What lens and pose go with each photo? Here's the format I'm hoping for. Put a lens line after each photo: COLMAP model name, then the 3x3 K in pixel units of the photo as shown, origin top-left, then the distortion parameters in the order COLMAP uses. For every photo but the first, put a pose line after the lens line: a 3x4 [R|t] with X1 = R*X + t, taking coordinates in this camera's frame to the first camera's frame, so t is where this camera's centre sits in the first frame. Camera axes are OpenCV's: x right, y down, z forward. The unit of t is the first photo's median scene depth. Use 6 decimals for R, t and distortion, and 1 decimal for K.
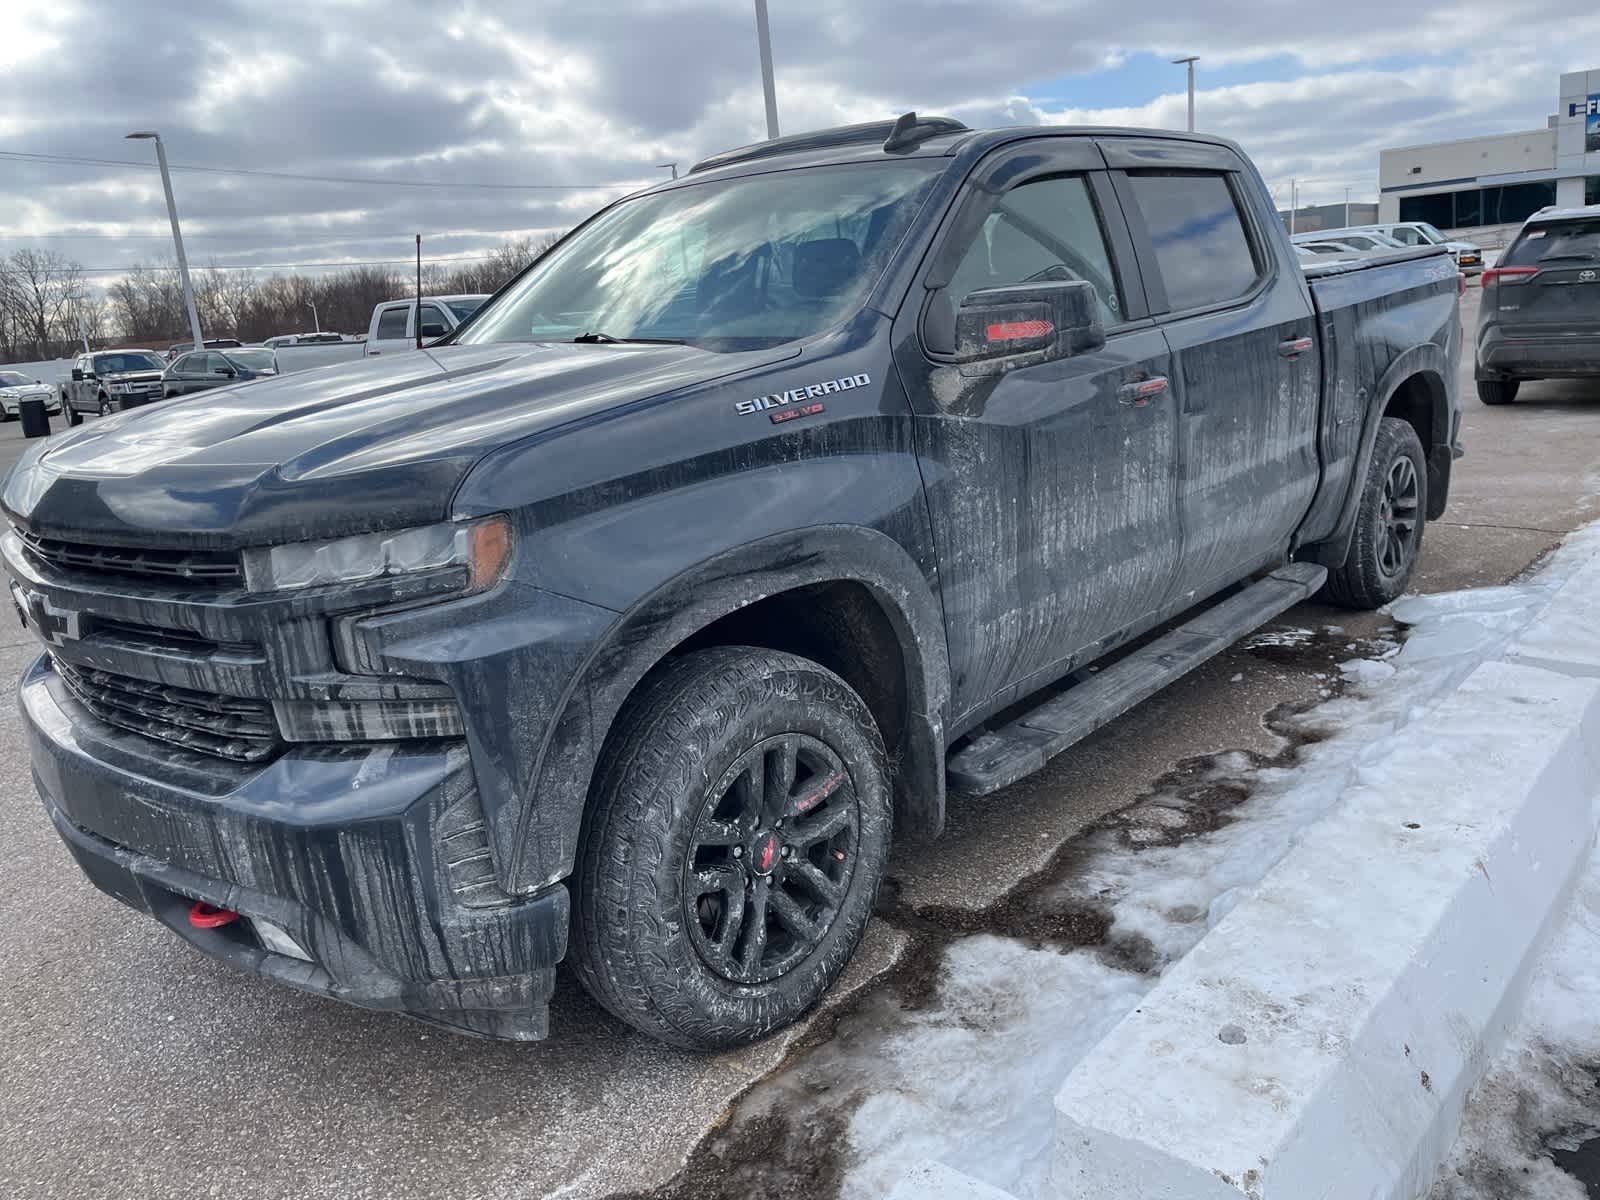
lens RADIAL K [[1259.8, 0, 770.1], [0, 1259.8, 581.0], [0, 0, 1]] dist [0.090015, -0.132833]
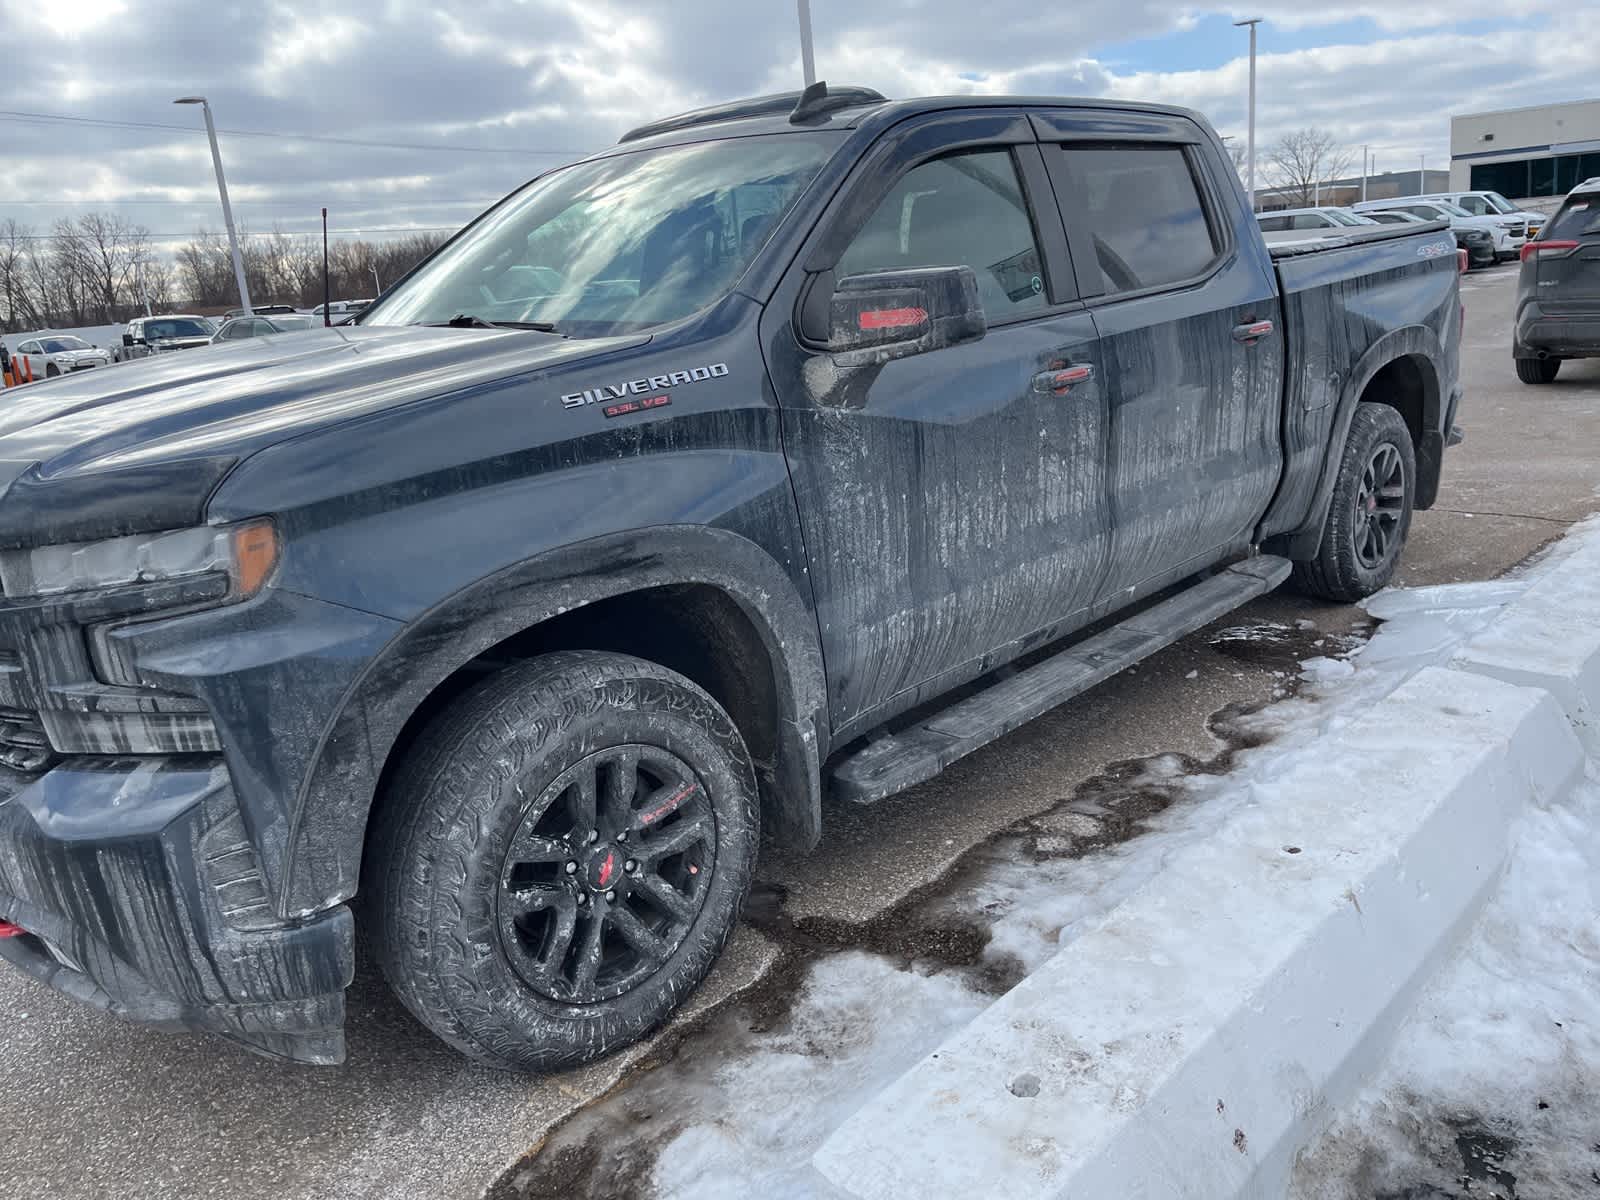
lens RADIAL K [[1257.6, 0, 789.5], [0, 1257.6, 588.2], [0, 0, 1]] dist [0.084549, -0.125433]
pose [[0.999386, 0.012756, -0.032640, 0.128932], [-0.011758, 0.999463, 0.030597, -0.021087], [0.033012, -0.030194, 0.998999, 0.045370]]
